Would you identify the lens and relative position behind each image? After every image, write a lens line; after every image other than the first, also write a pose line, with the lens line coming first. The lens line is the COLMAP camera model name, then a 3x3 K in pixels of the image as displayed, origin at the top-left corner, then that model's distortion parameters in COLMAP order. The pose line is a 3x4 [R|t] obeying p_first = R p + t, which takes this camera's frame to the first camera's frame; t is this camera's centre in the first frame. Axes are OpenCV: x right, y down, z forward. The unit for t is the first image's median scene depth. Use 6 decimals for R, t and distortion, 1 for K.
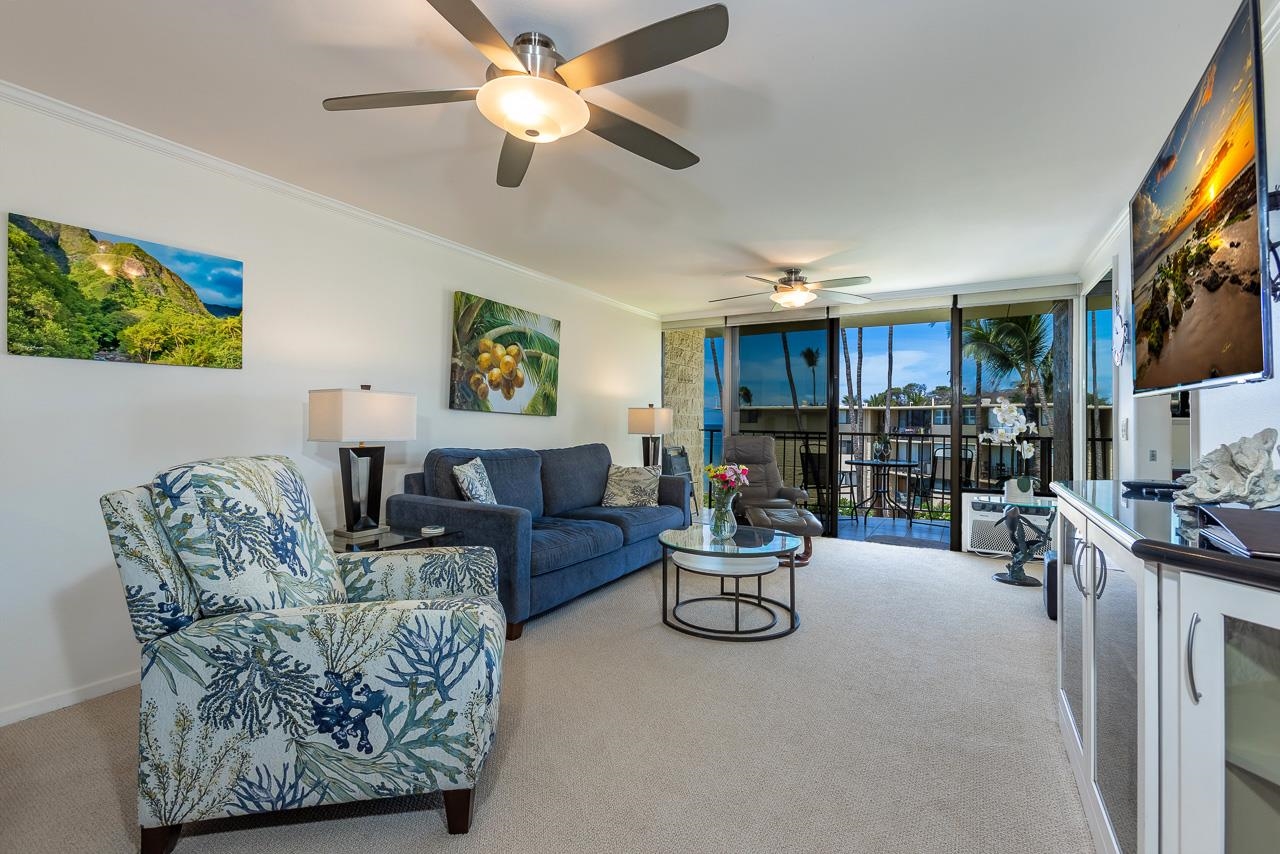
lens RADIAL K [[565.4, 0, 626.5], [0, 565.4, 419.4], [0, 0, 1]] dist [-0.000530, 0.000165]
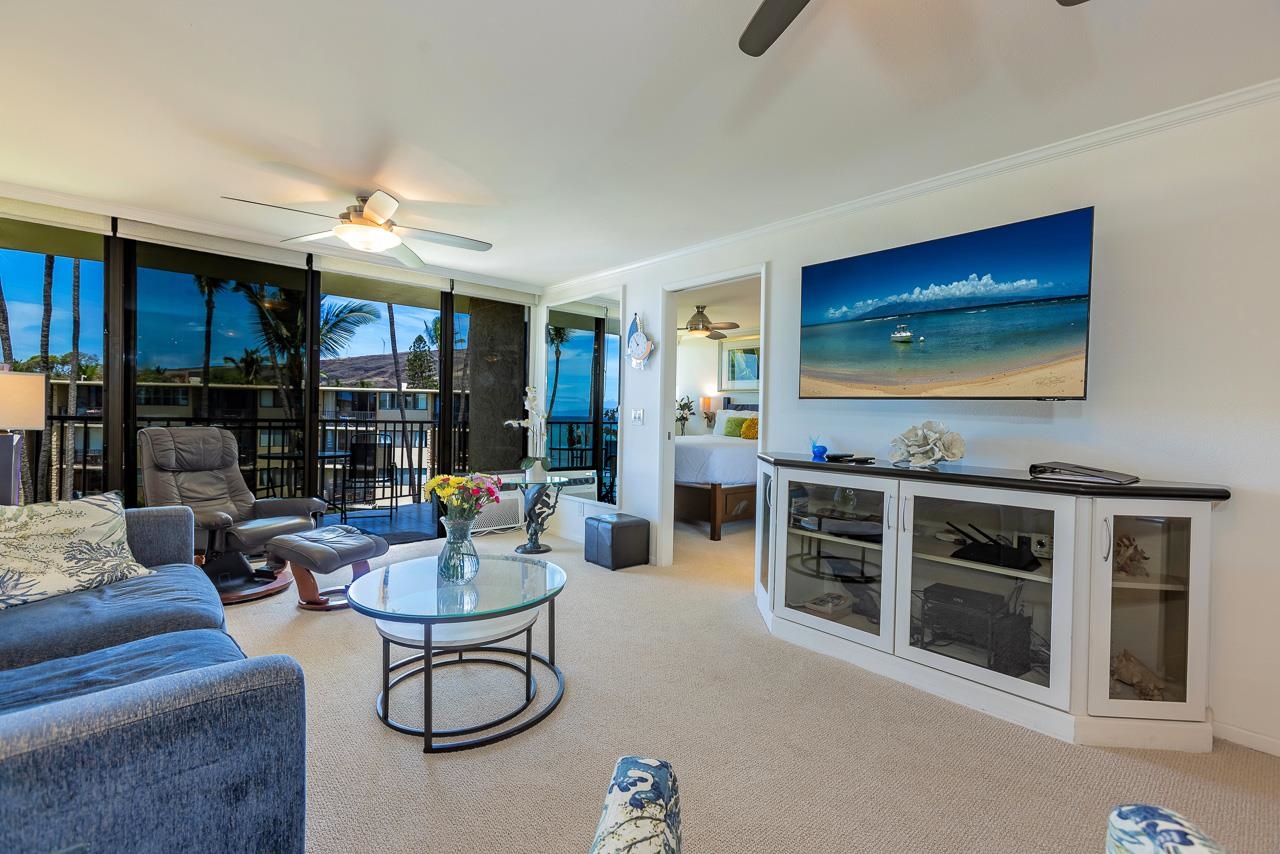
lens RADIAL K [[565.4, 0, 629.1], [0, 565.4, 418.1], [0, 0, 1]] dist [-0.000530, 0.000165]
pose [[0.283355, -0.012091, 0.958939, -0.237881], [-0.018819, 0.999658, 0.018166, -0.000705], [-0.958831, -0.023194, 0.283030, 0.354404]]
